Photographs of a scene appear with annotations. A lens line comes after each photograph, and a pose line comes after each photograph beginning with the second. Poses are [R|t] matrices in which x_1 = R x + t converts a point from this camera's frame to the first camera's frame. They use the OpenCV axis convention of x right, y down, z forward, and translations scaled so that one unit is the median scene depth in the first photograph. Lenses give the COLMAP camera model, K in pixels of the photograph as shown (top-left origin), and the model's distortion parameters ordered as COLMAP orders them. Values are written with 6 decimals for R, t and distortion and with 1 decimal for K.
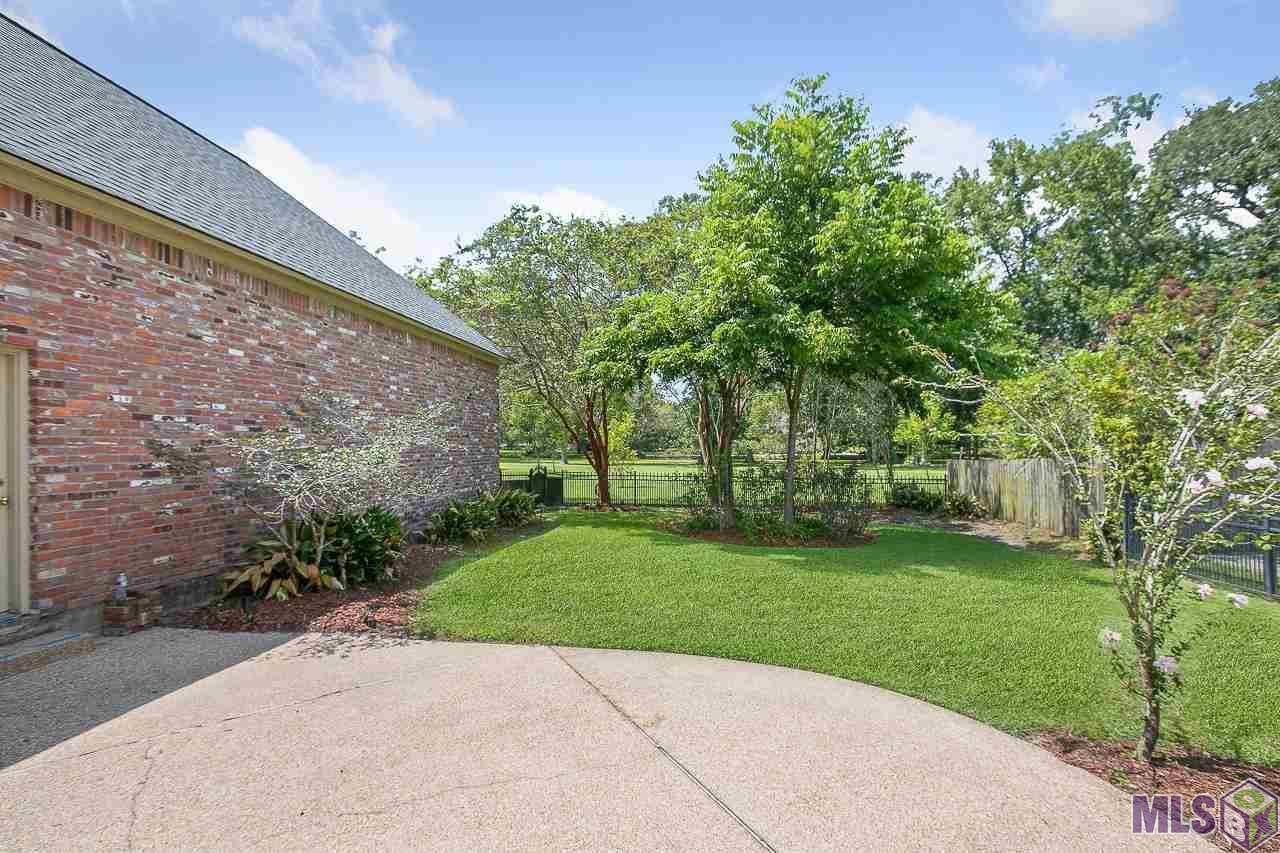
lens RADIAL K [[603.9, 0, 638.6], [0, 603.9, 448.3], [0, 0, 1]] dist [-0.038926, -0.000066]
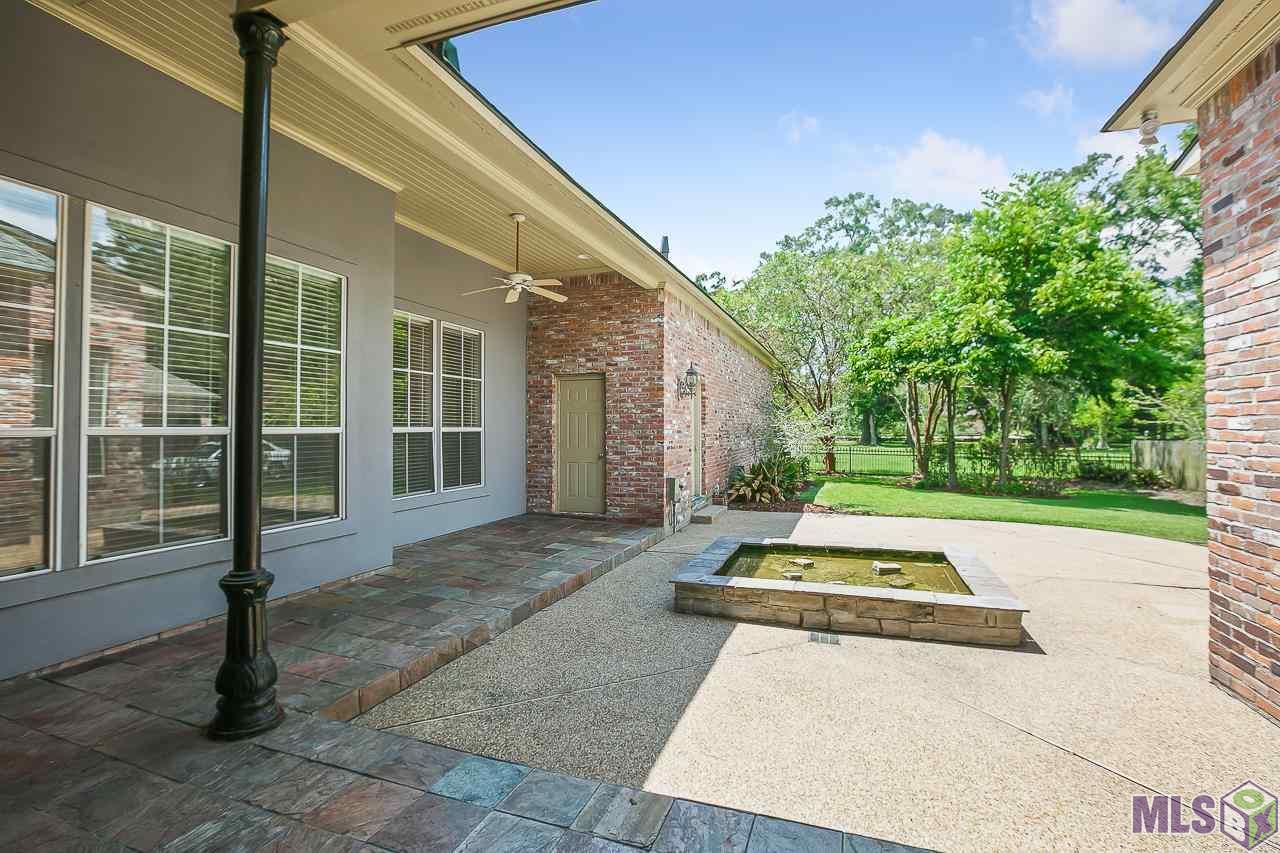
lens RADIAL K [[594.1, 0, 641.4], [0, 594.1, 422.6], [0, 0, 1]] dist [-0.021843, 0.000404]
pose [[0.976914, 0.004497, -0.213585, -0.235631], [-0.006865, 0.999923, -0.010348, 0.003805], [0.213522, 0.011575, 0.976870, -0.428079]]
